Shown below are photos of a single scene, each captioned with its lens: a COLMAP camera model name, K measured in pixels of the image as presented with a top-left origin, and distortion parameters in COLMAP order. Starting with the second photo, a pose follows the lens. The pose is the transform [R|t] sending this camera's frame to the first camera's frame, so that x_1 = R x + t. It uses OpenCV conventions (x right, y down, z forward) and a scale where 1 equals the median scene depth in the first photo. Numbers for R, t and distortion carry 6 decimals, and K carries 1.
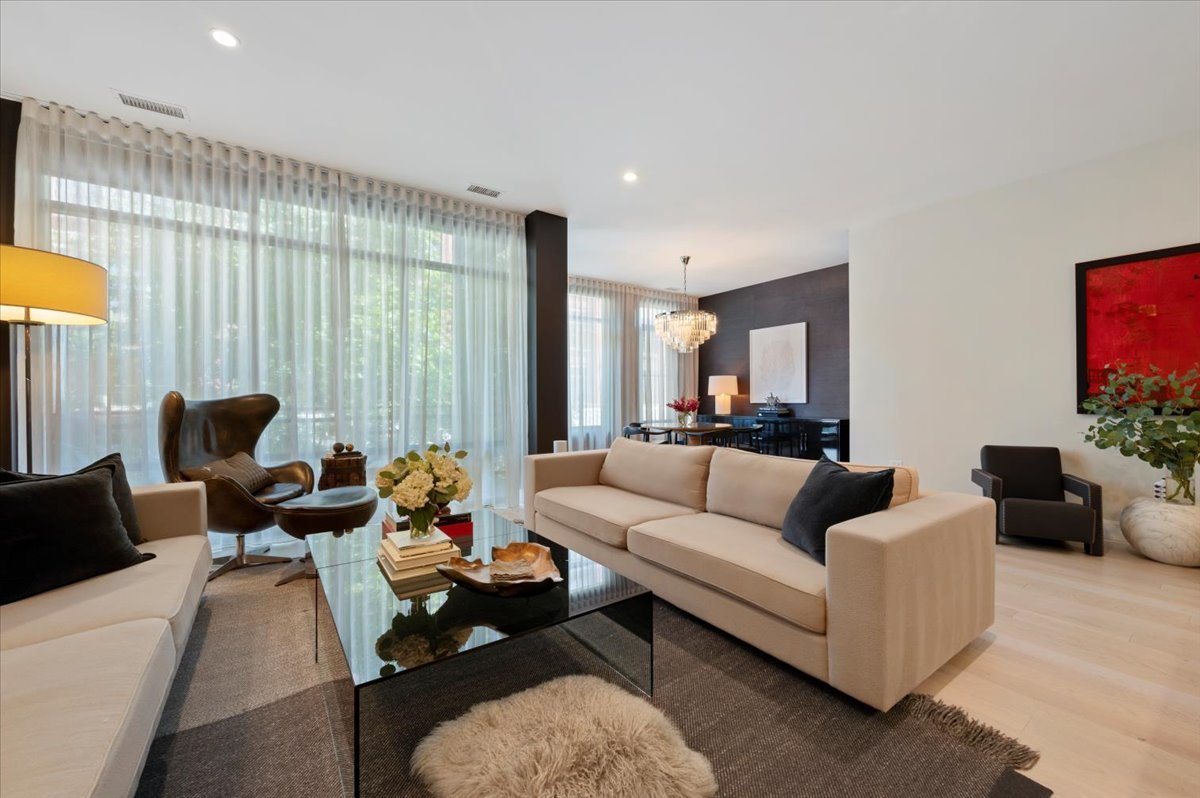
lens RADIAL K [[479.8, 0, 600.0], [0, 479.8, 399.0], [0, 0, 1]] dist [0.000512, 0.000299]
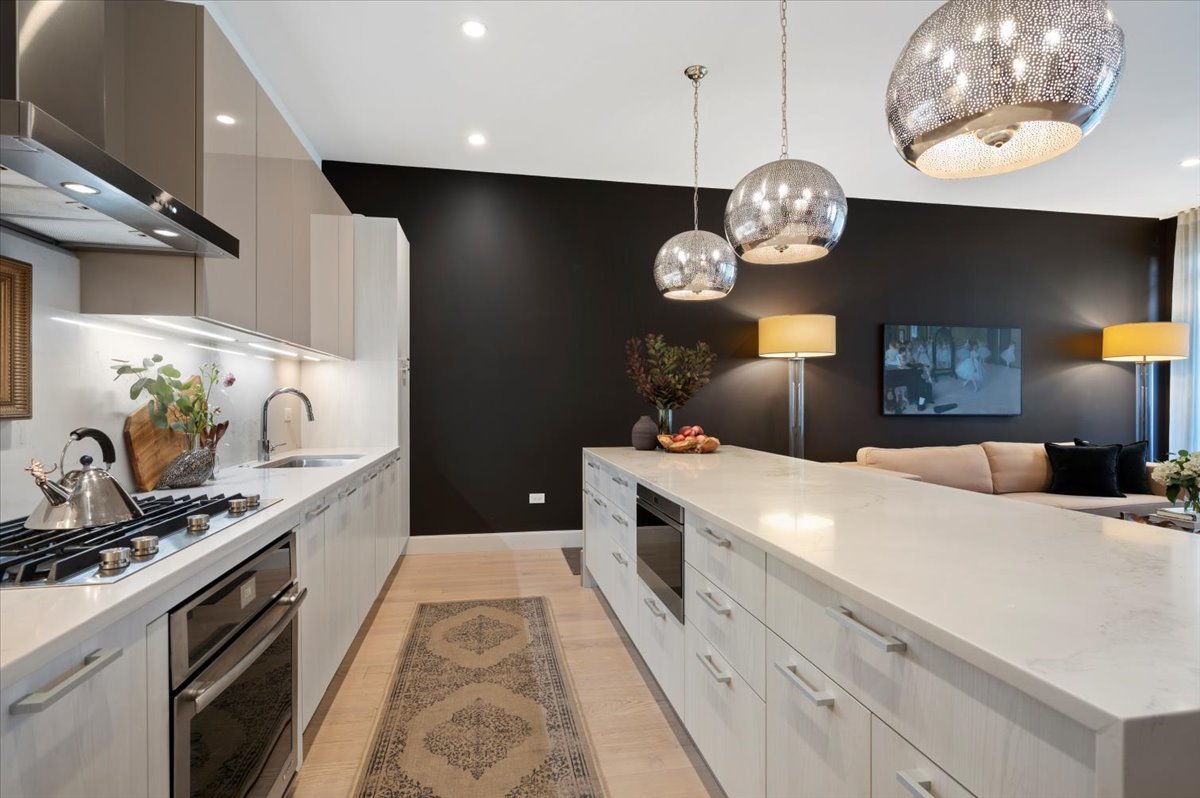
lens RADIAL K [[618.2, 0, 600.0], [0, 618.2, 399.0], [0, 0, 1]] dist [-0.003050, -0.000720]
pose [[-0.415464, 0.007146, -0.909581, 0.599105], [0.004526, 0.999973, 0.005789, -0.019184], [0.909598, -0.001711, -0.415485, 0.051329]]
